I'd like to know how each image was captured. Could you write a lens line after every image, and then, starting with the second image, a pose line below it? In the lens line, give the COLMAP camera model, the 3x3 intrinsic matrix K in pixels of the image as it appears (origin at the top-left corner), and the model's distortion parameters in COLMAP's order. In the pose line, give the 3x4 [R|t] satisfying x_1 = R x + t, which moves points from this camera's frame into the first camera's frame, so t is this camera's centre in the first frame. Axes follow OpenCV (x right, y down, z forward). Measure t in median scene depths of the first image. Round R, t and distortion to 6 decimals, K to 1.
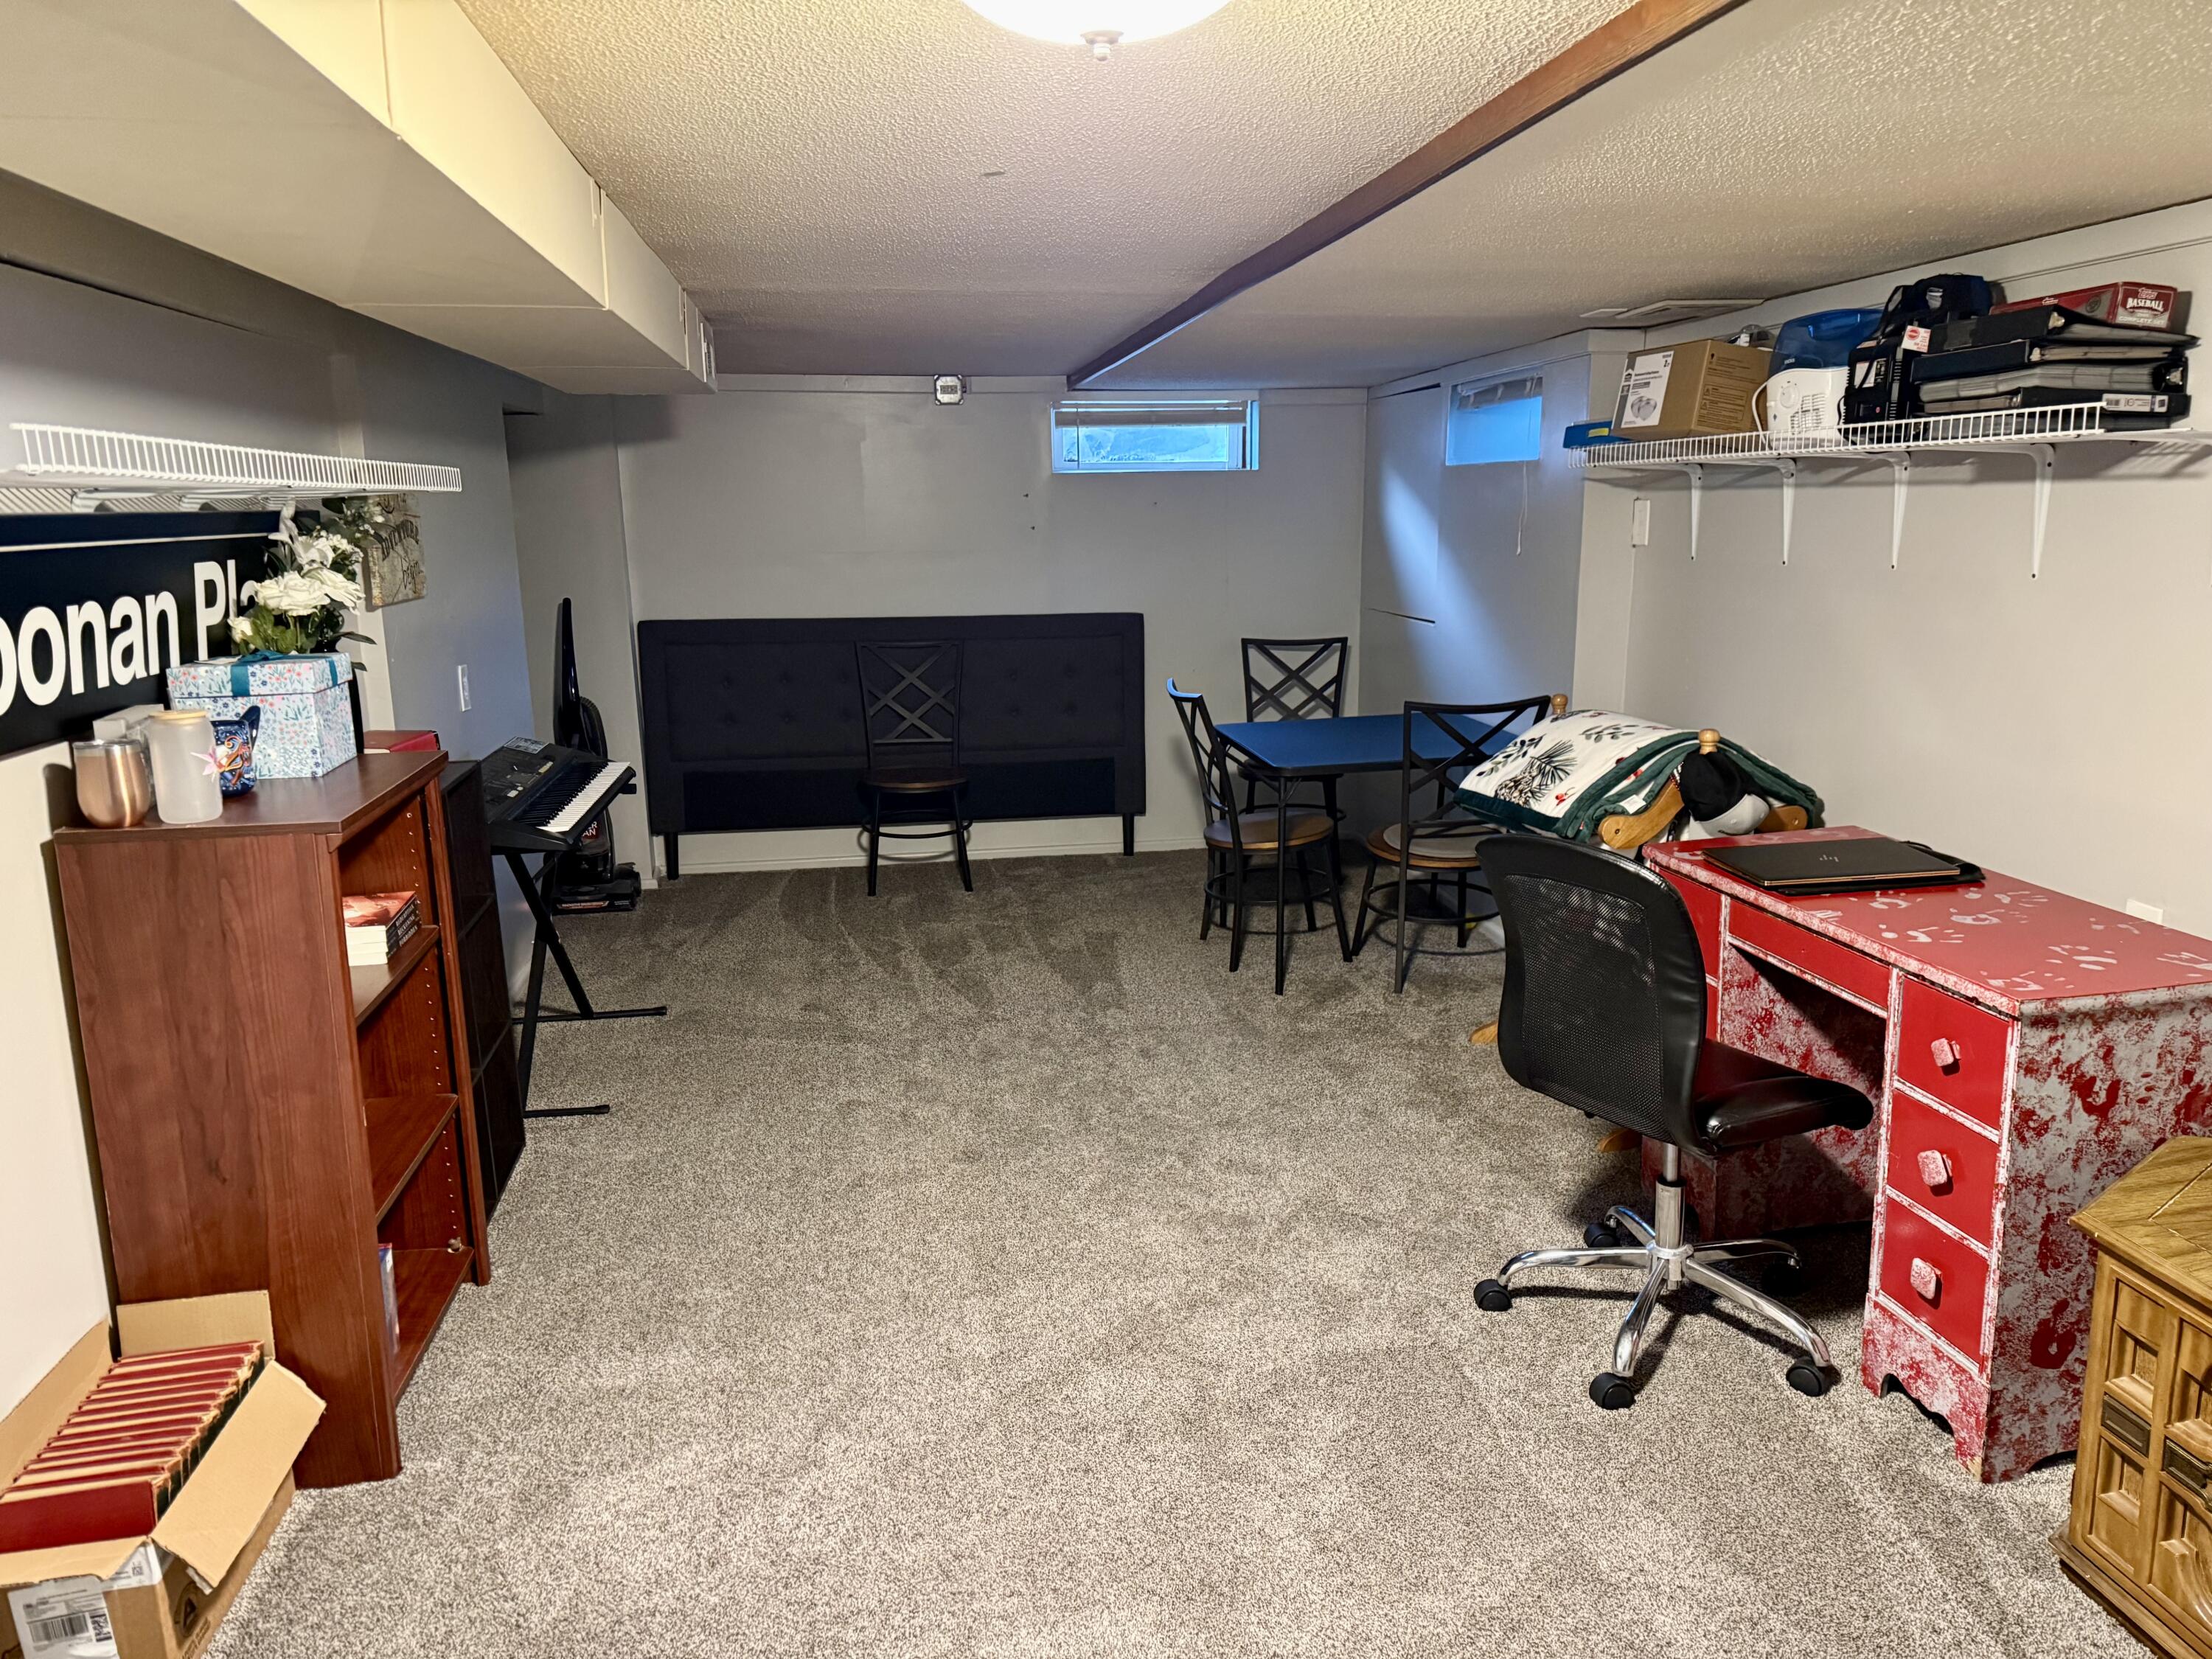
lens RADIAL K [[1556.7, 0, 1106.0], [0, 1556.7, 829.5], [0, 0, 1]] dist [0.078337, -0.089108]
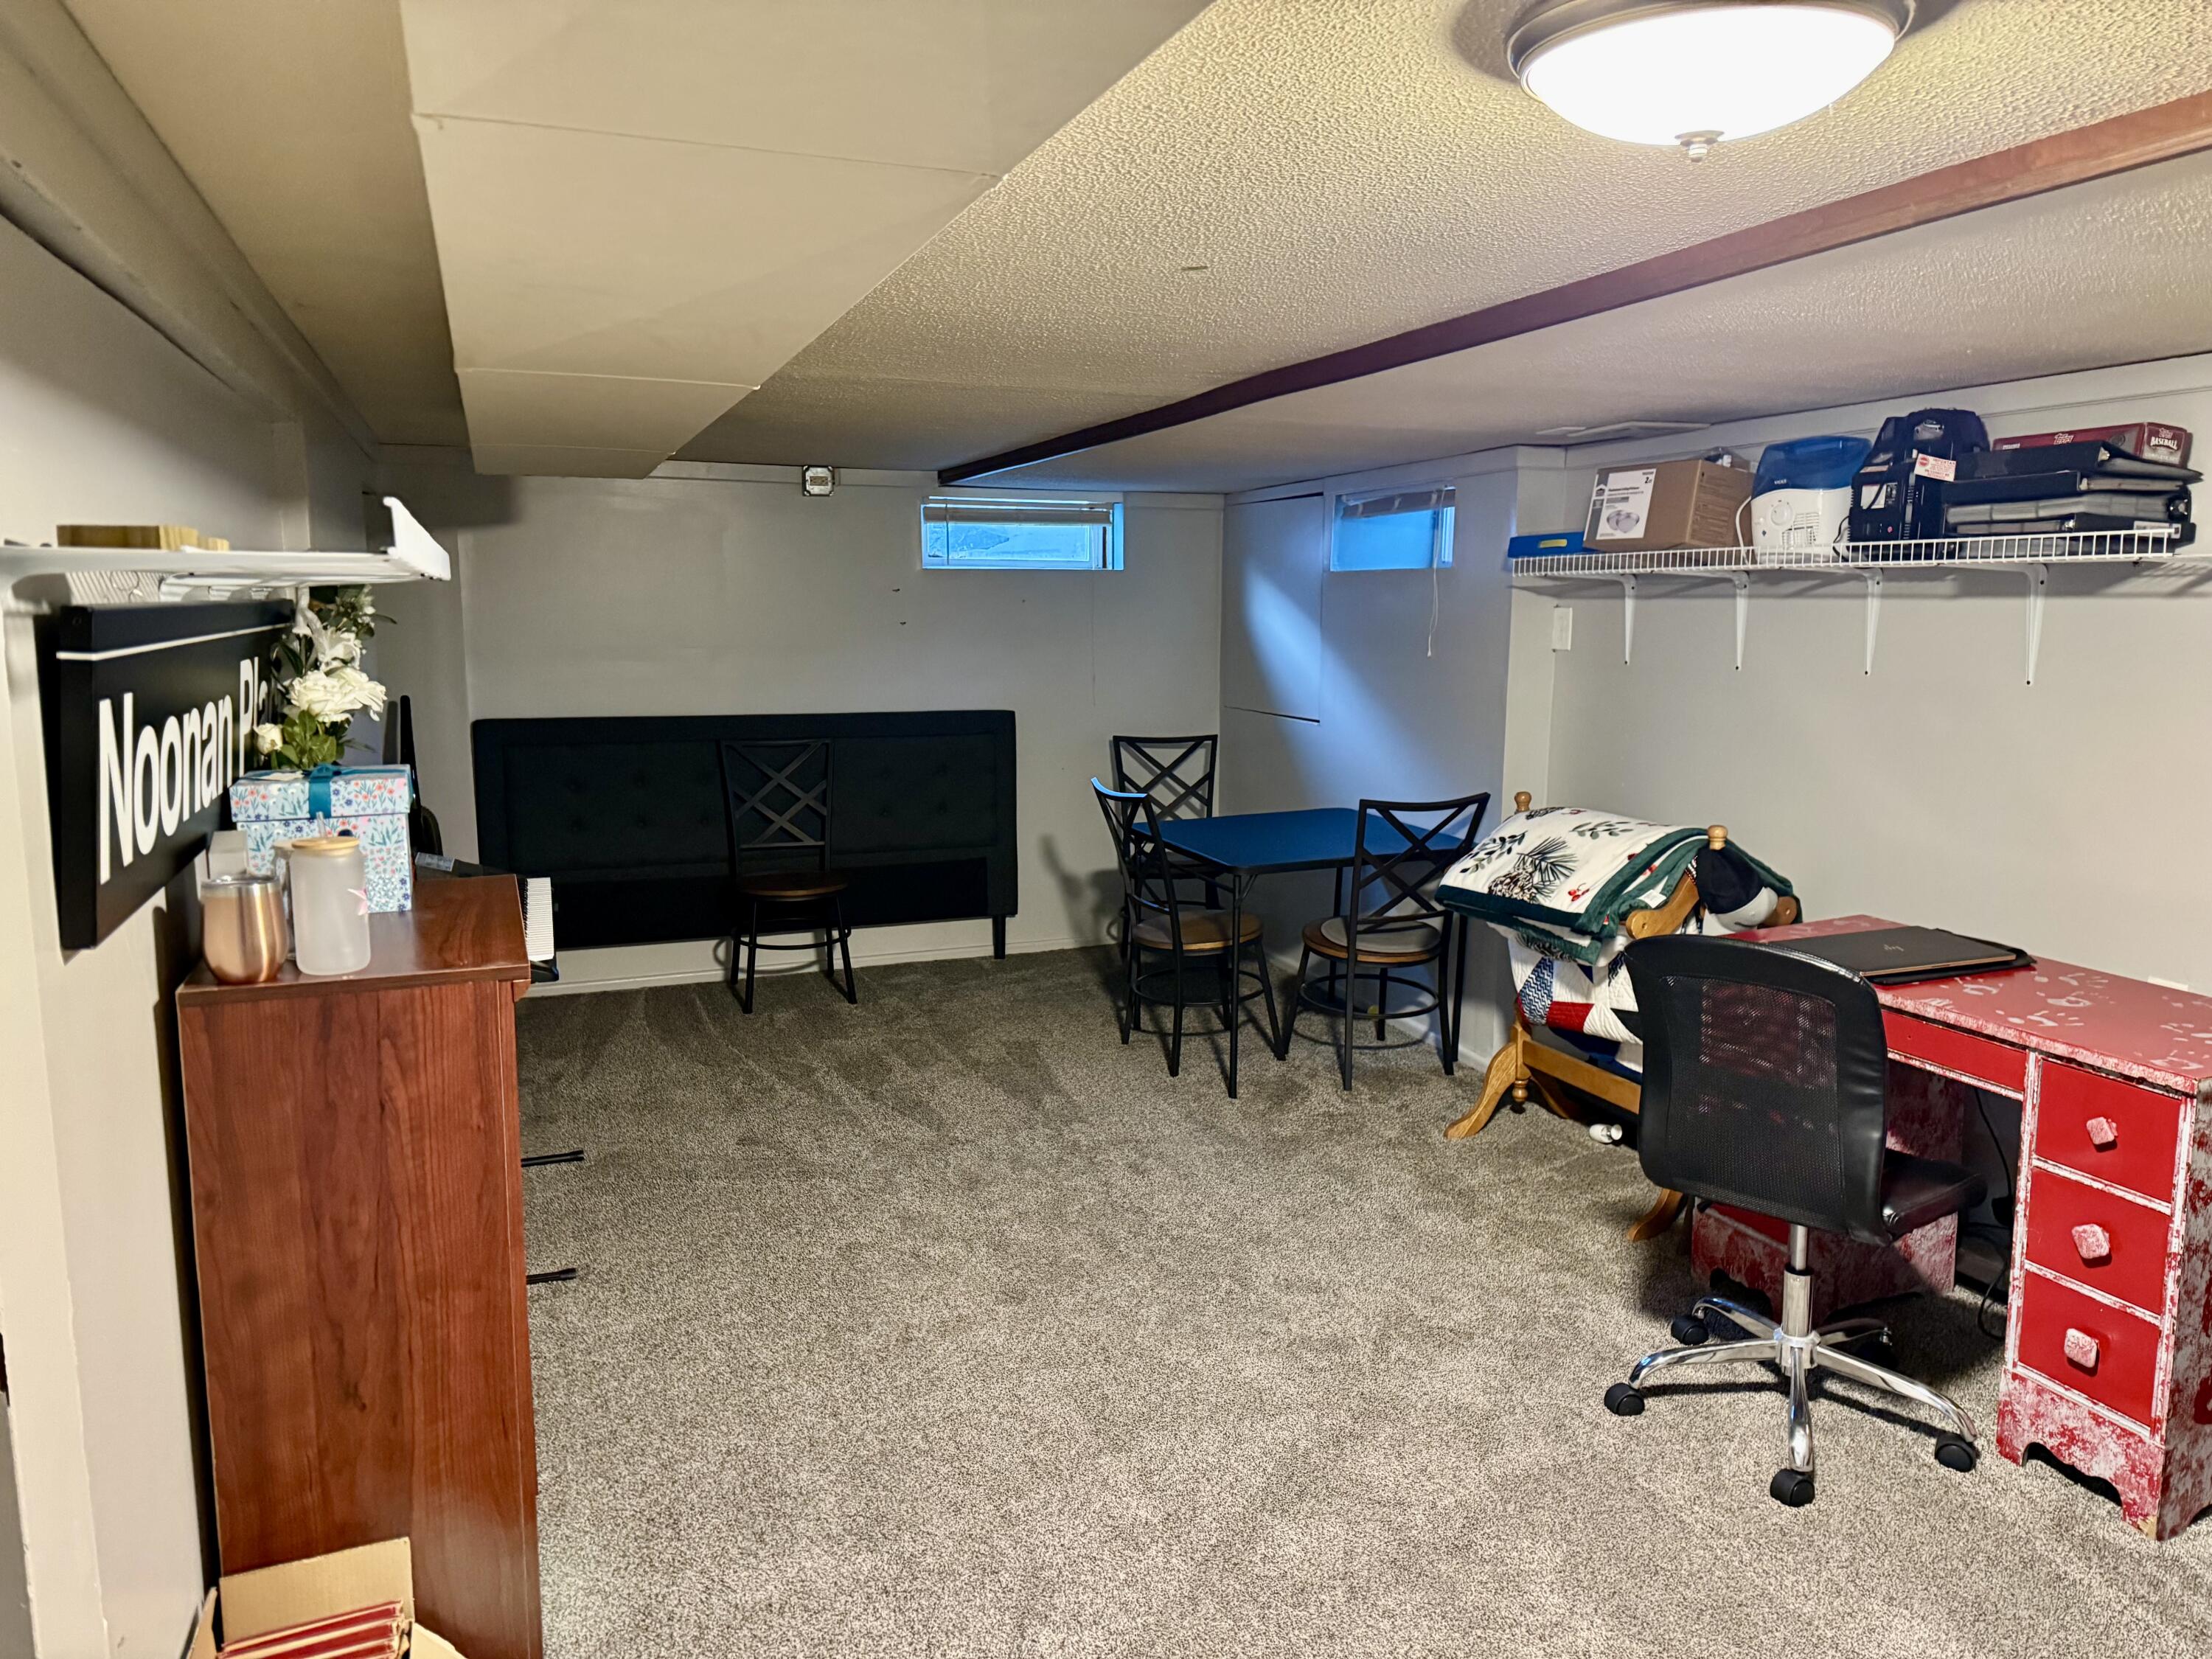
lens RADIAL K [[1562.9, 0, 1117.5], [0, 1562.9, 831.0], [0, 0, 1]] dist [0.070684, -0.070409]
pose [[0.976039, -0.016458, 0.216974, -0.277279], [0.028991, 0.998082, -0.054707, -0.016634], [-0.215658, 0.059686, 0.974643, 0.073485]]
